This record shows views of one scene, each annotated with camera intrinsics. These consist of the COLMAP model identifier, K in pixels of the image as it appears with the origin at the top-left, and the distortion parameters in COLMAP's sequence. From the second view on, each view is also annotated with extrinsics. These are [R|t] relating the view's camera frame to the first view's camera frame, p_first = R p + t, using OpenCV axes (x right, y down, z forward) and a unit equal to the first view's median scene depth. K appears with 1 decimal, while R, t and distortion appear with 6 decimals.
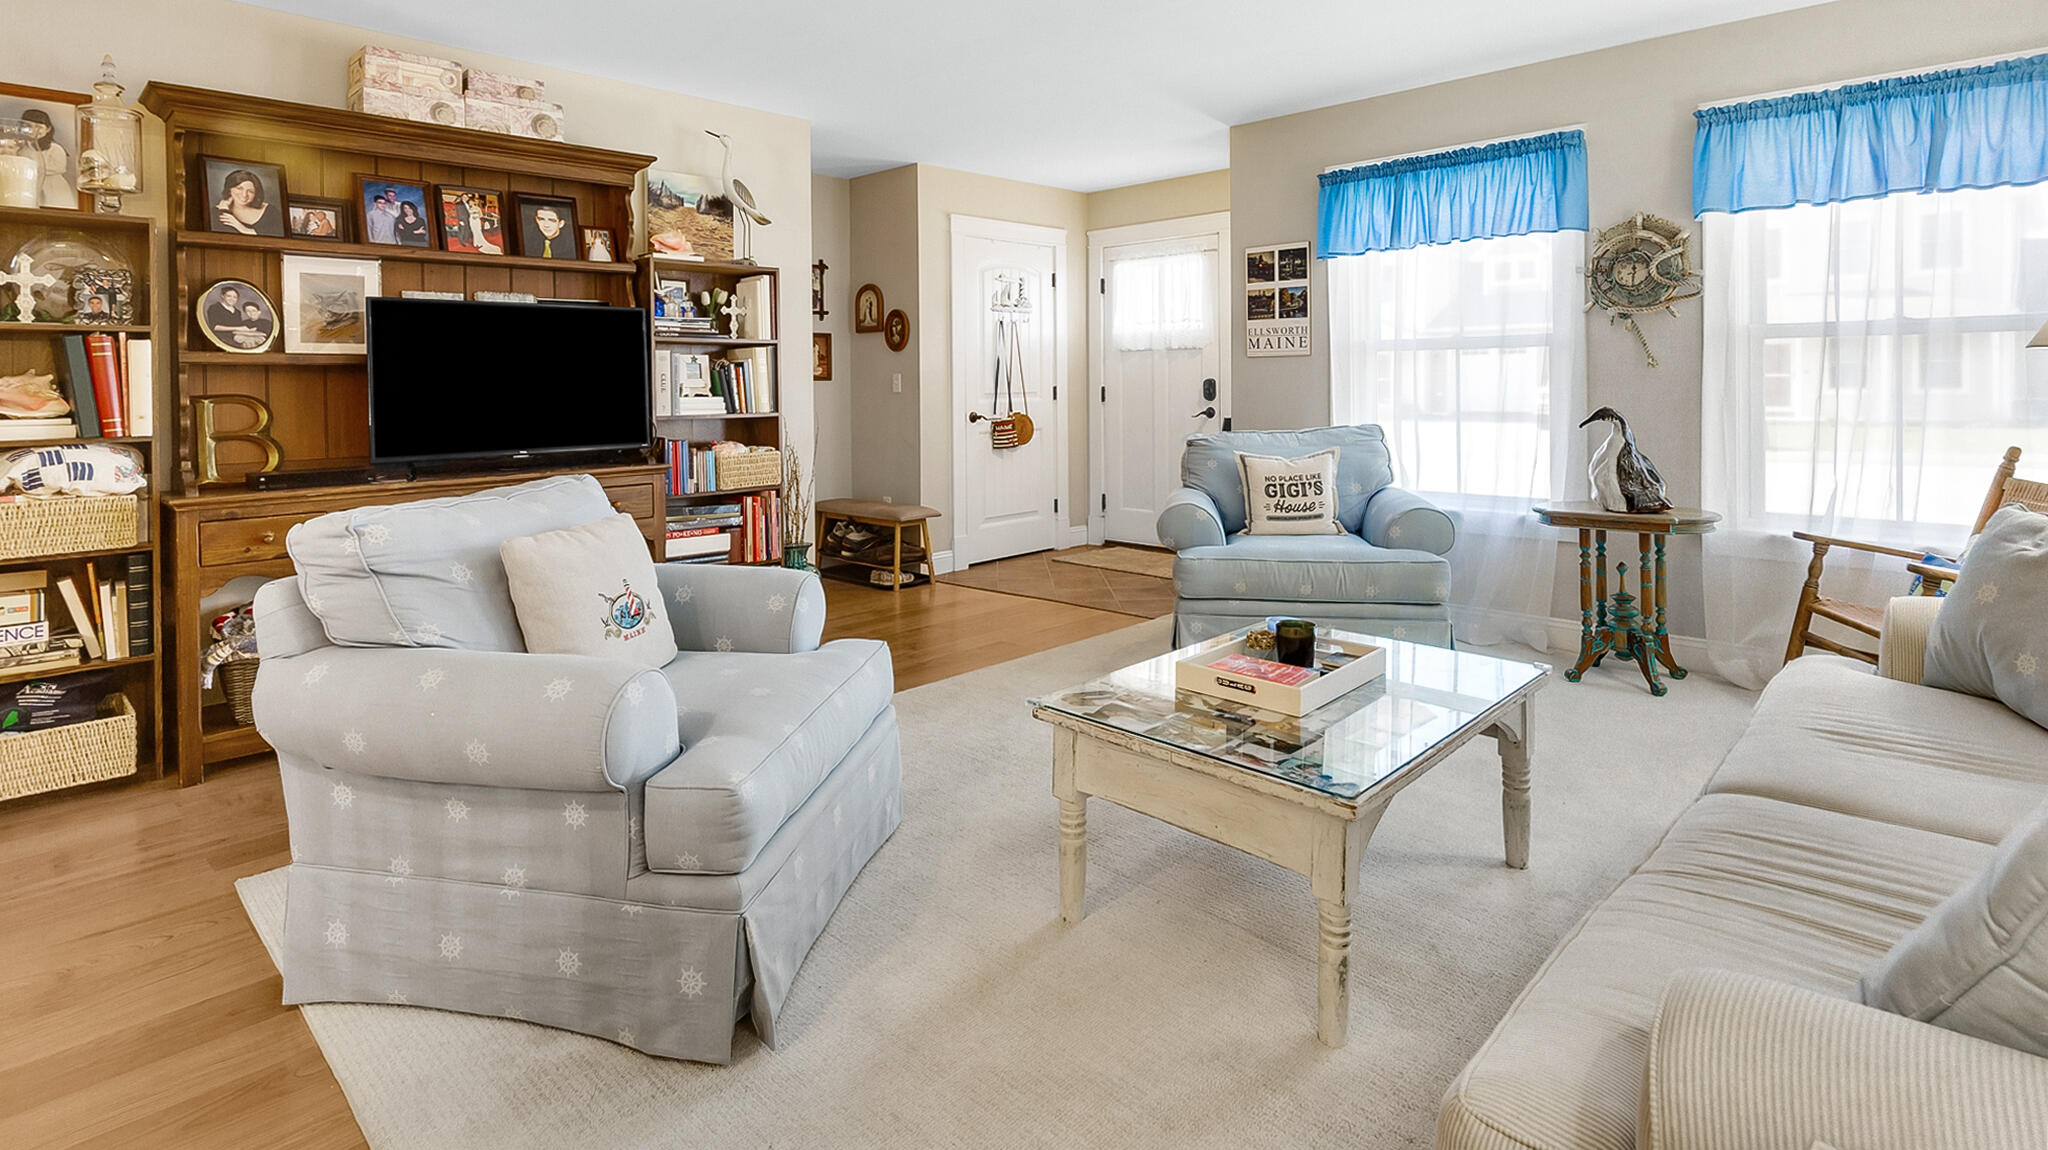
lens RADIAL K [[1027.4, 0, 1081.6], [0, 1027.4, 399.4], [0, 0, 1]] dist [0.000308, -0.000685]
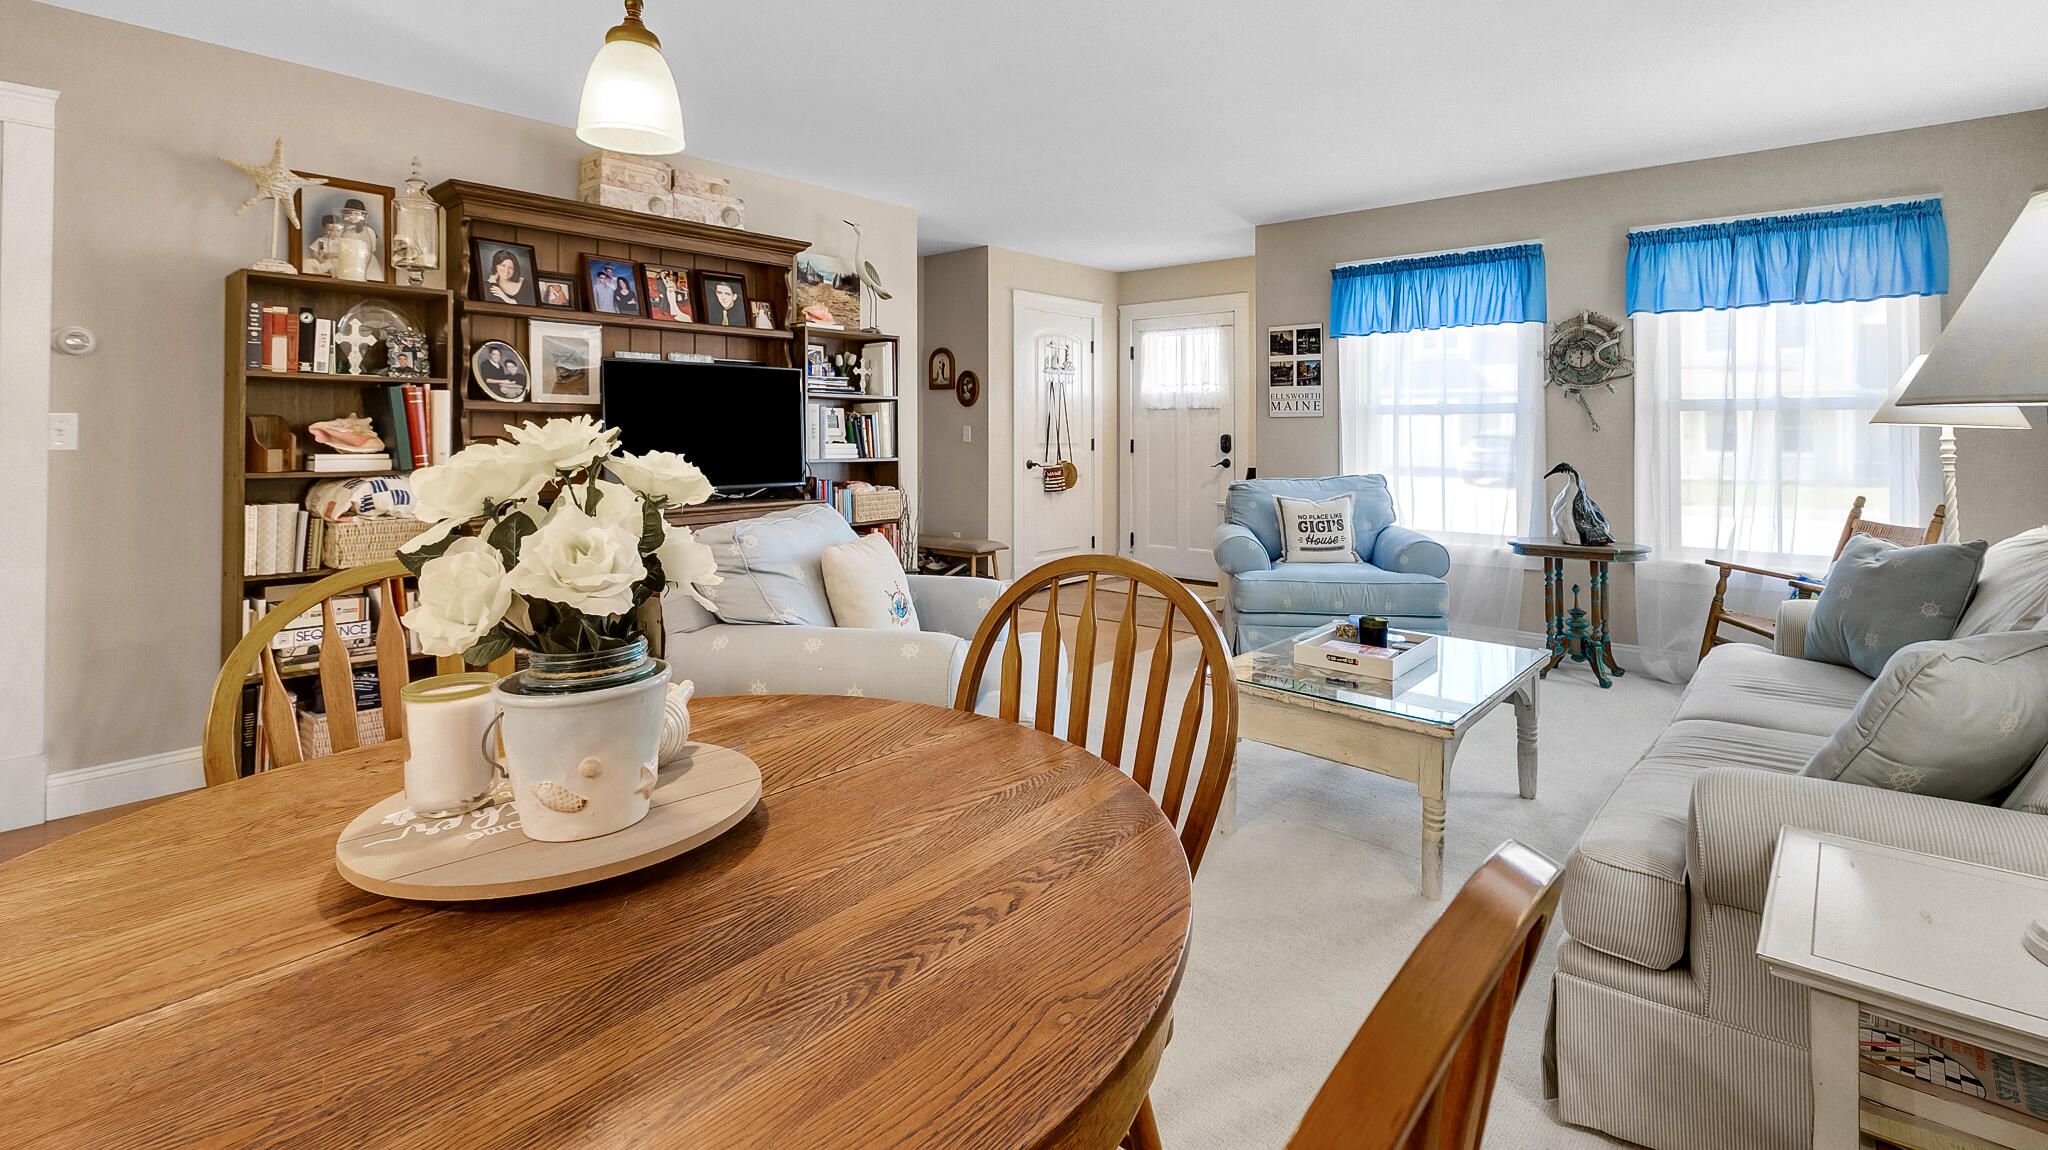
lens RADIAL K [[939.1, 0, 1157.4], [0, 939.1, 416.0], [0, 0, 1]] dist [0.001105, 0.000279]
pose [[0.995123, 0.018251, 0.096938, -0.097774], [-0.014639, 0.999177, -0.037841, 0.001269], [-0.097549, 0.036238, 0.994571, -0.104657]]
